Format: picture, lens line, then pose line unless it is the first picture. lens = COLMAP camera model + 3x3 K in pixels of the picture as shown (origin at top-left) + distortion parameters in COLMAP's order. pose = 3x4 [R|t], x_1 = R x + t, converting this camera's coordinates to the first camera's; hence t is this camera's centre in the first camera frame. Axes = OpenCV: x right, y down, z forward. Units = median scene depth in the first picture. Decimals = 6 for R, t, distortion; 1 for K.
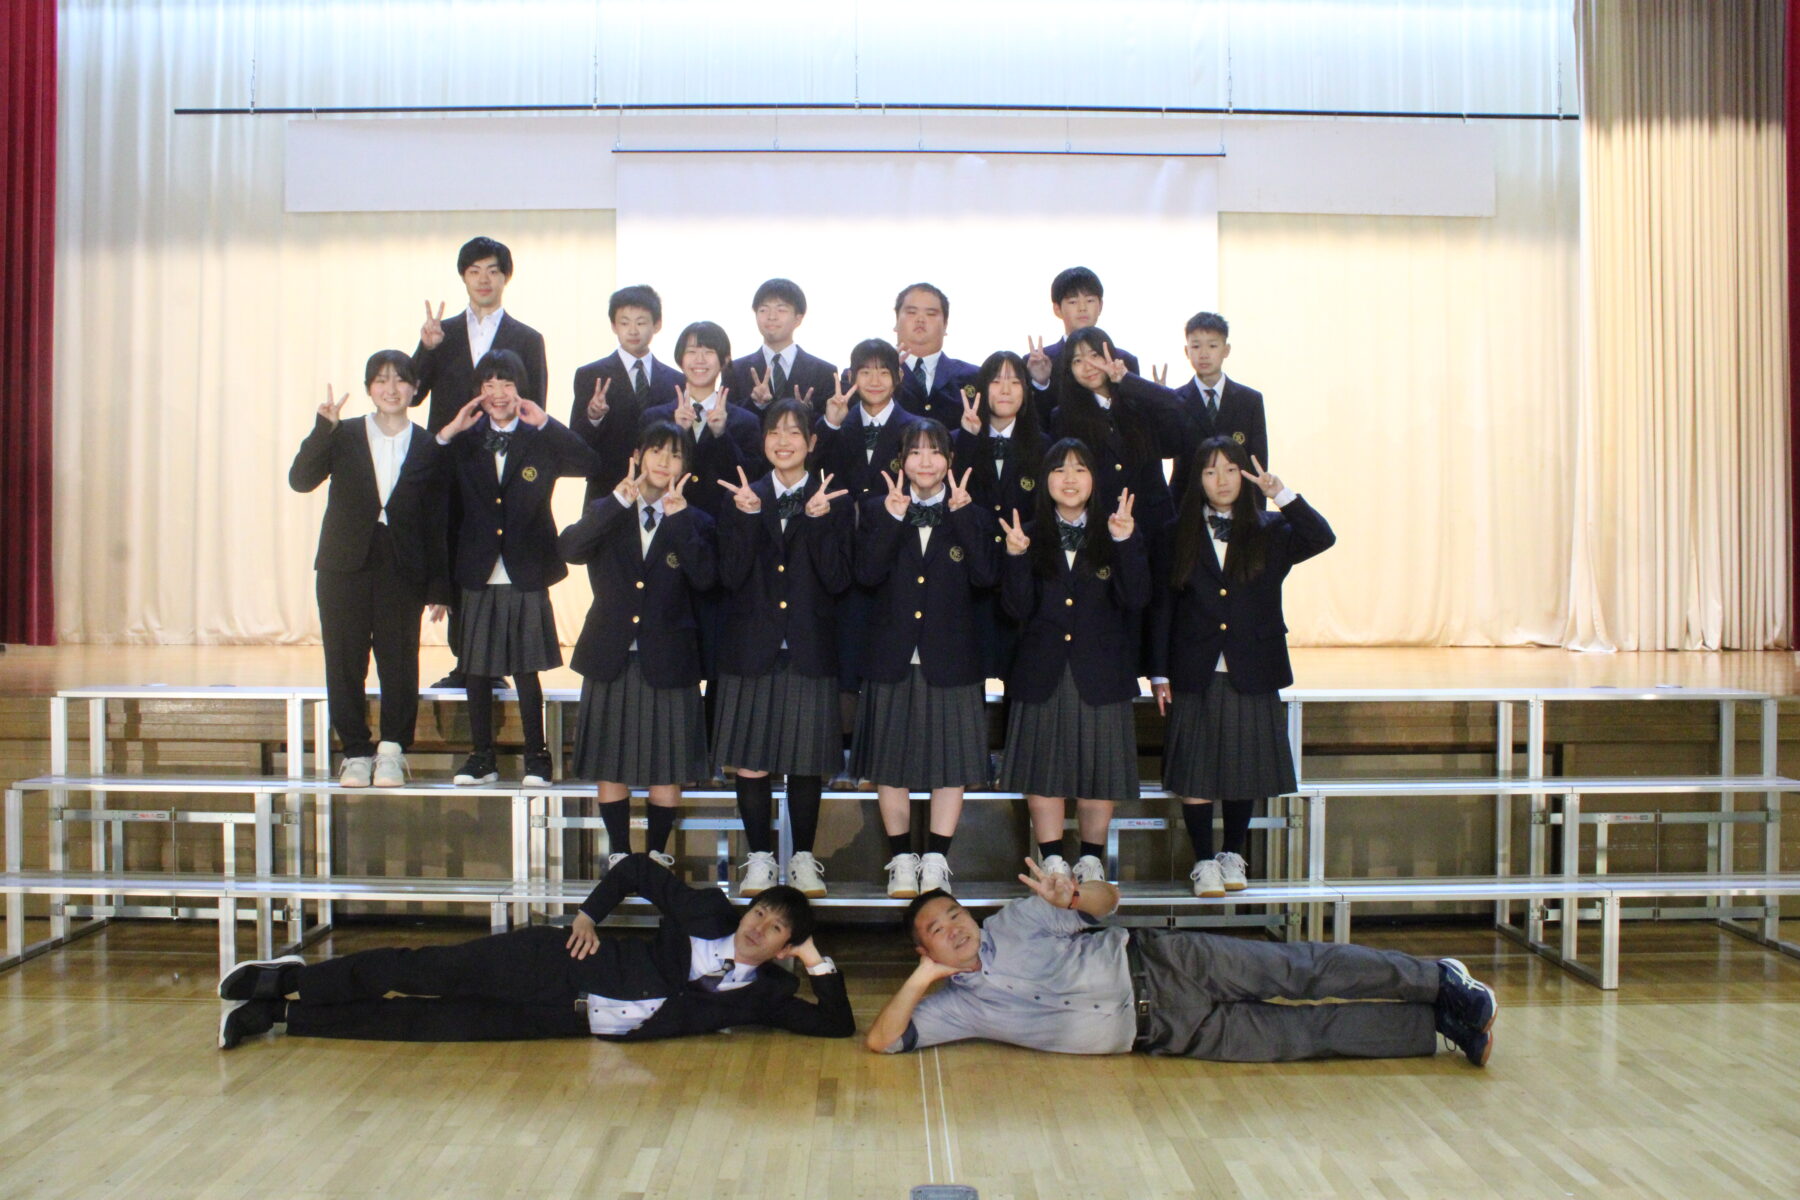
lens RADIAL K [[1511.9, 0, 886.3], [0, 1511.9, 599.5], [0, 0, 1]] dist [-0.166942, 0.146303]
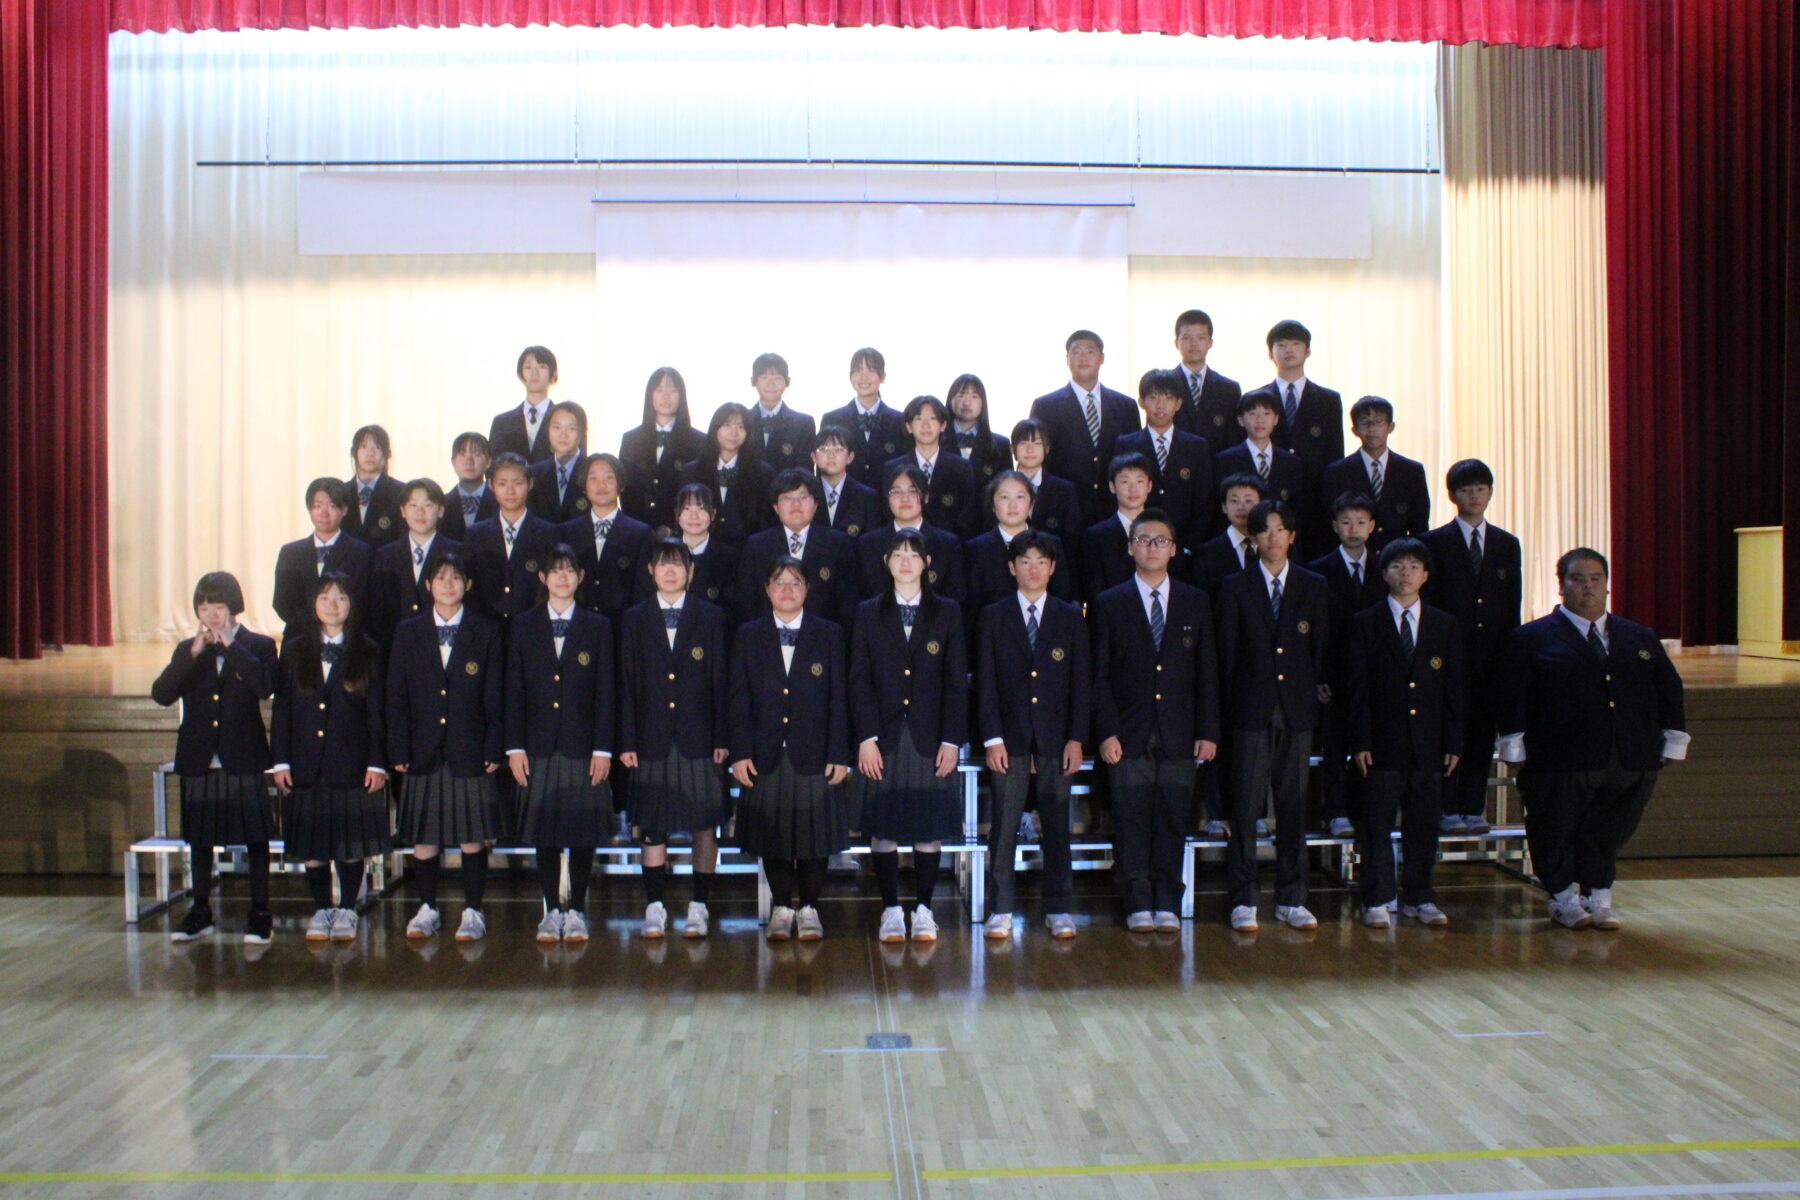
lens RADIAL K [[1513.0, 0, 884.6], [0, 1513.0, 602.8], [0, 0, 1]] dist [-0.168558, 0.148530]
pose [[0.999379, -0.005760, 0.034775, -0.004180], [0.005120, 0.999816, 0.018469, -0.018719], [-0.034875, -0.018279, 0.999225, -0.150382]]
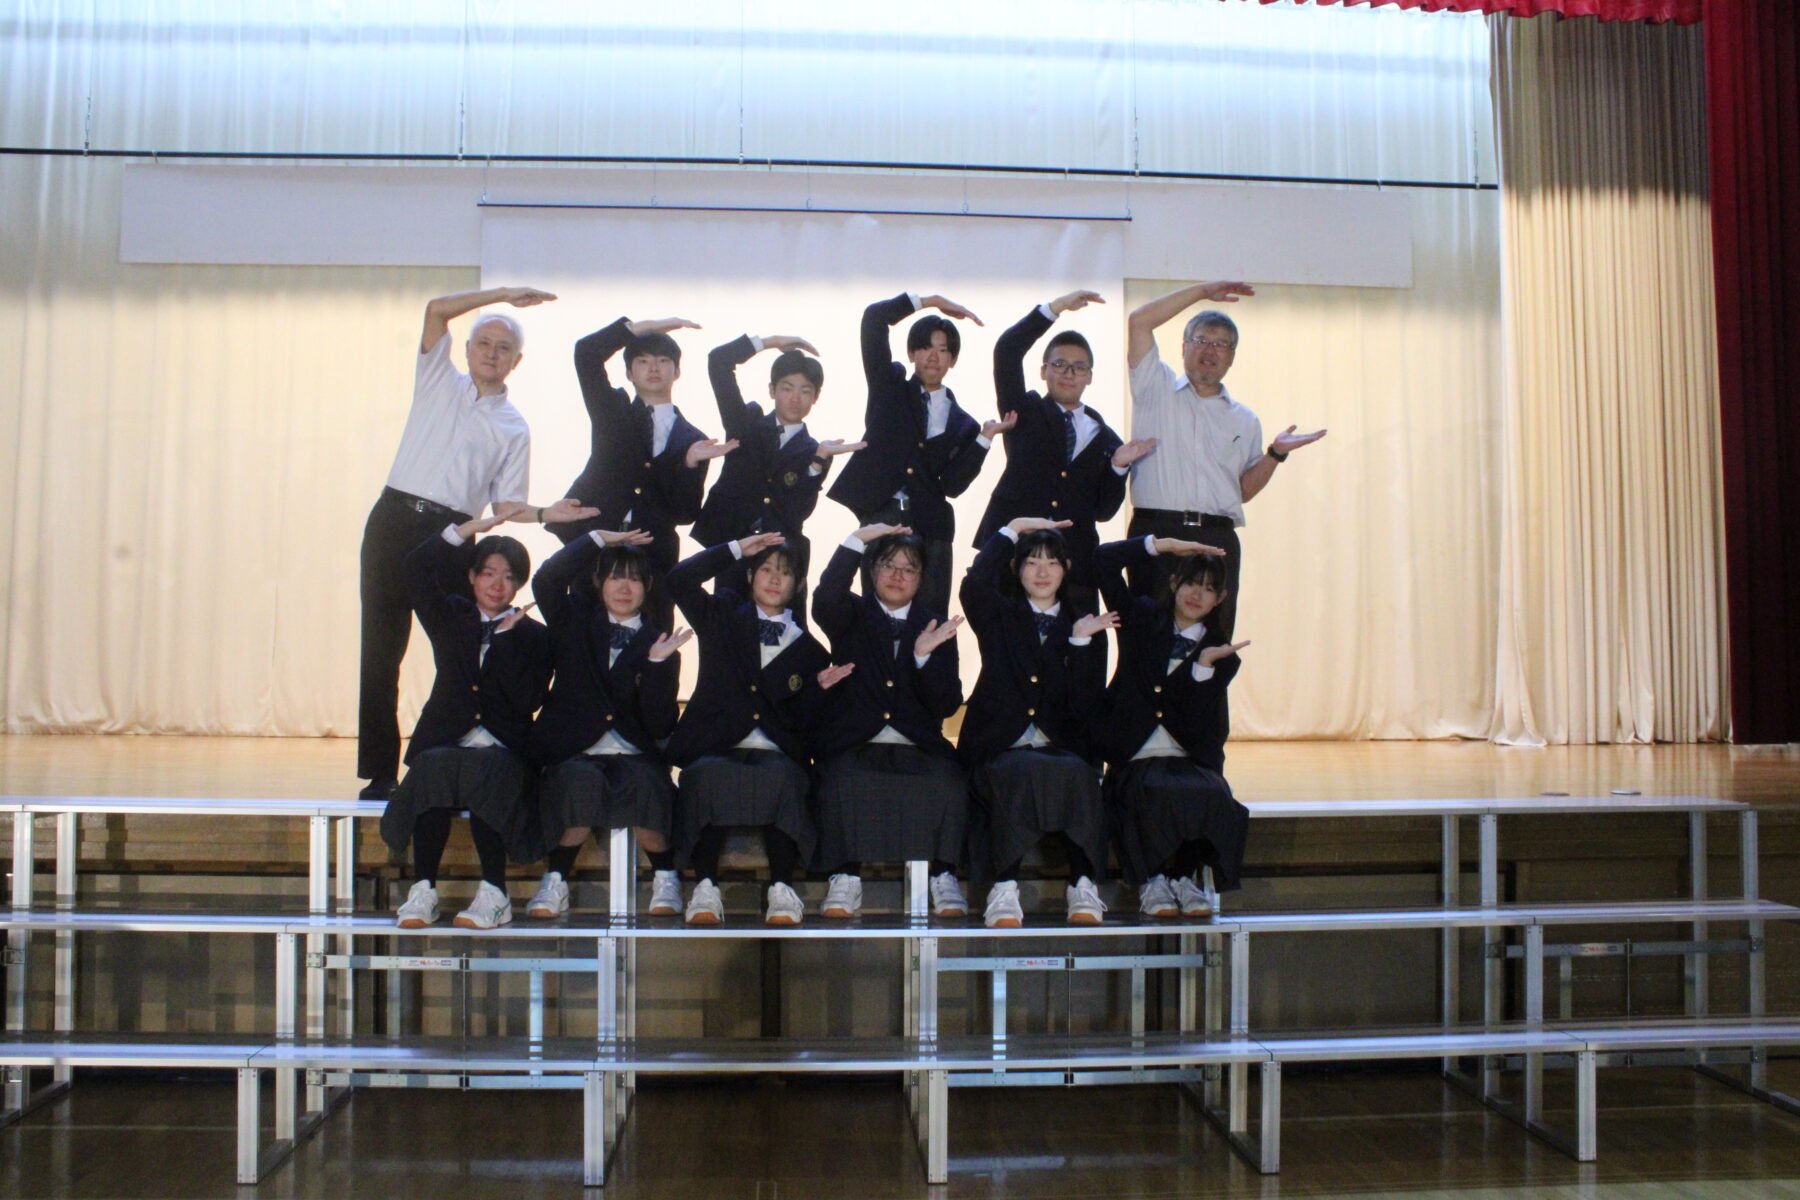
lens RADIAL K [[1511.9, 0, 886.3], [0, 1511.9, 599.5], [0, 0, 1]] dist [-0.166942, 0.146303]
pose [[0.998182, 0.006430, 0.059936, 0.018198], [-0.003117, 0.998470, -0.055205, -0.004503], [-0.060199, 0.054918, 0.996675, 0.078184]]
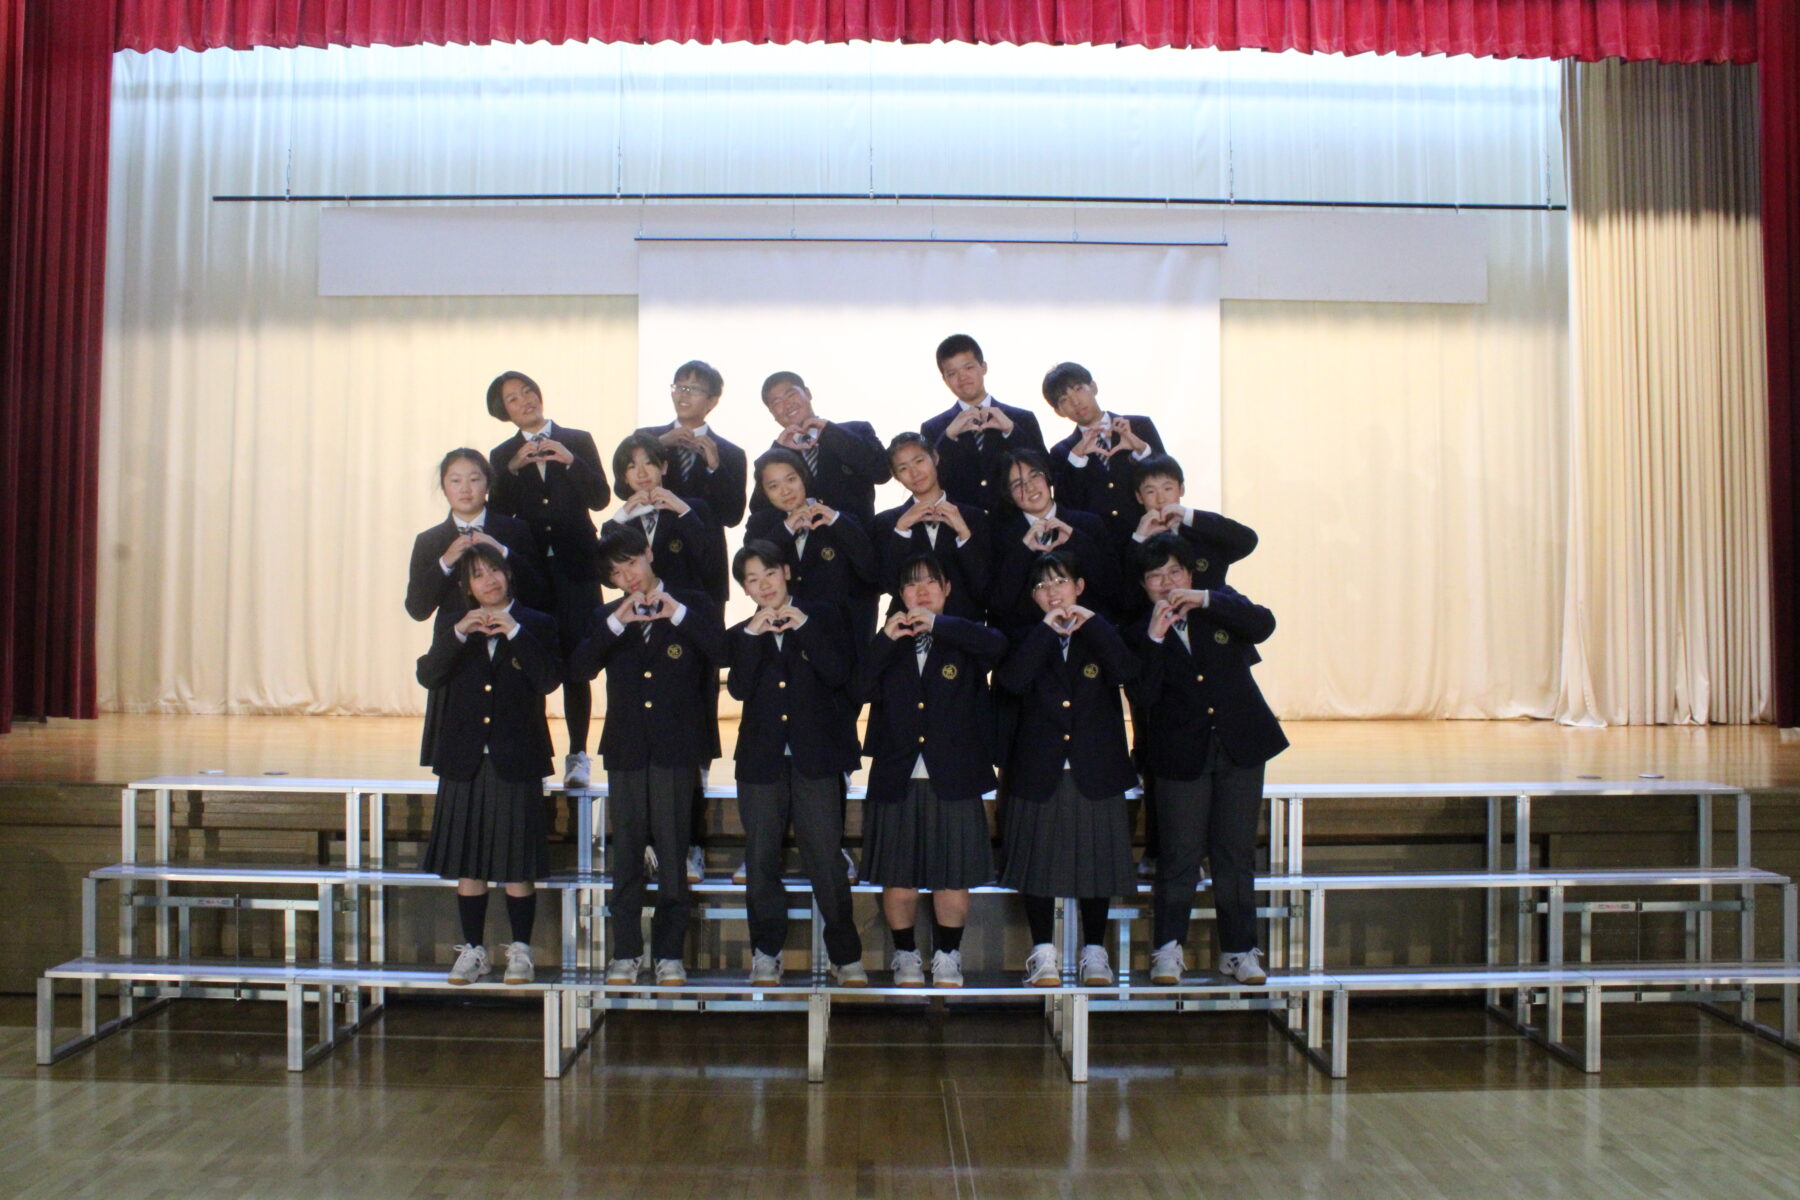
lens RADIAL K [[1511.9, 0, 886.3], [0, 1511.9, 599.5], [0, 0, 1]] dist [-0.166942, 0.146303]
pose [[0.999997, 0.002395, 0.000381, -0.009960], [-0.002382, 0.999521, -0.030864, -0.020591], [-0.000455, 0.030863, 0.999524, -0.034384]]
